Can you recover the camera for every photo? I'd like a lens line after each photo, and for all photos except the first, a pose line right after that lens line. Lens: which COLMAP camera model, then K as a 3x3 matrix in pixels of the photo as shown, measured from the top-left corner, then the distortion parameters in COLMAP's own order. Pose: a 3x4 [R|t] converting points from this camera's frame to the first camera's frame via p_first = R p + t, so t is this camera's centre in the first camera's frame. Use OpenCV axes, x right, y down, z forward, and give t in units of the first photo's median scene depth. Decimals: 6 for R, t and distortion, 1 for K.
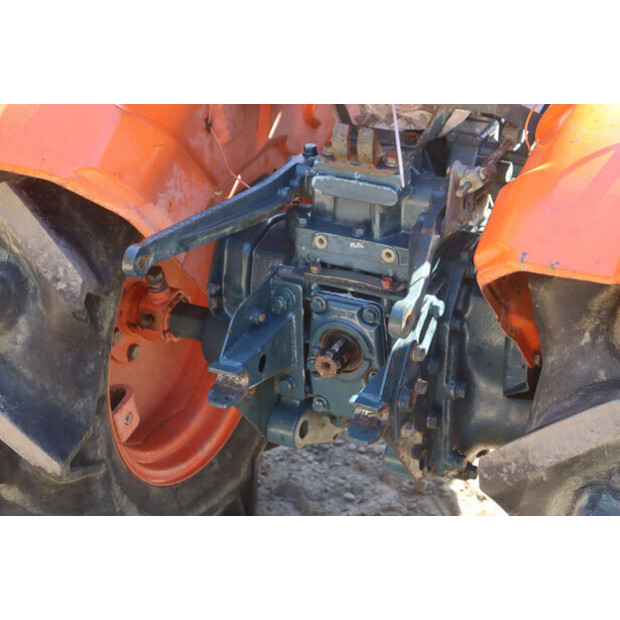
lens RADIAL K [[1454.6, 0, 310.0], [0, 1454.6, 310.0], [0, 0, 1]] dist [0.350819, 0.790290]
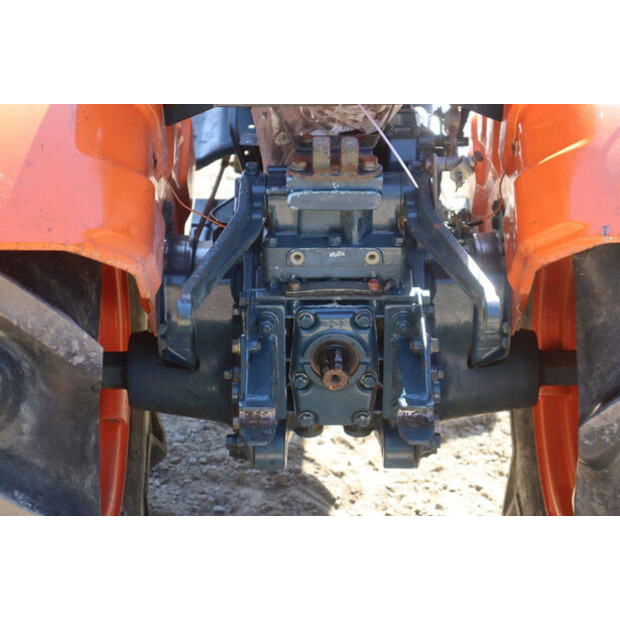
lens RADIAL K [[1454.6, 0, 310.0], [0, 1454.6, 310.0], [0, 0, 1]] dist [0.350819, 0.790290]
pose [[0.890053, -0.212390, 0.403355, -0.394885], [0.203816, 0.976873, 0.064635, -0.075090], [-0.407755, 0.024682, 0.912758, 0.095561]]
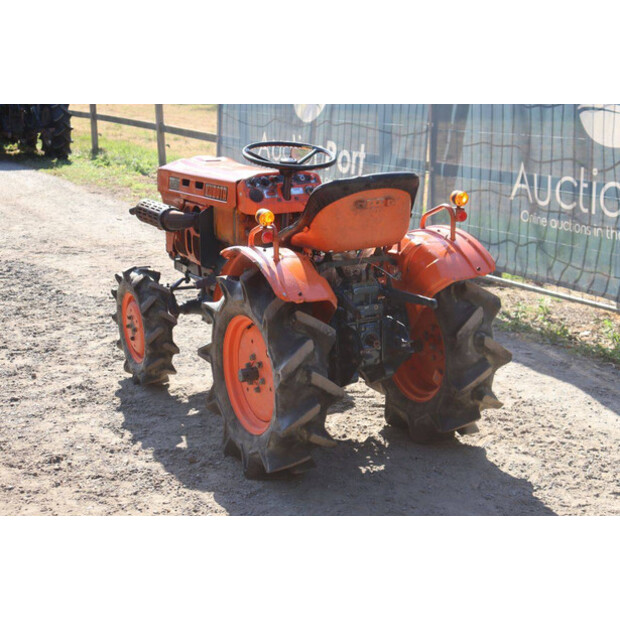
lens RADIAL K [[991.7, 0, 310.0], [0, 991.7, 310.0], [0, 0, 1]] dist [0.172490, -0.009302]
pose [[0.573833, -0.193427, 0.795802, -1.811531], [0.380313, 0.923518, -0.049765, 0.023288], [-0.725312, 0.331211, 0.603508, -0.250165]]
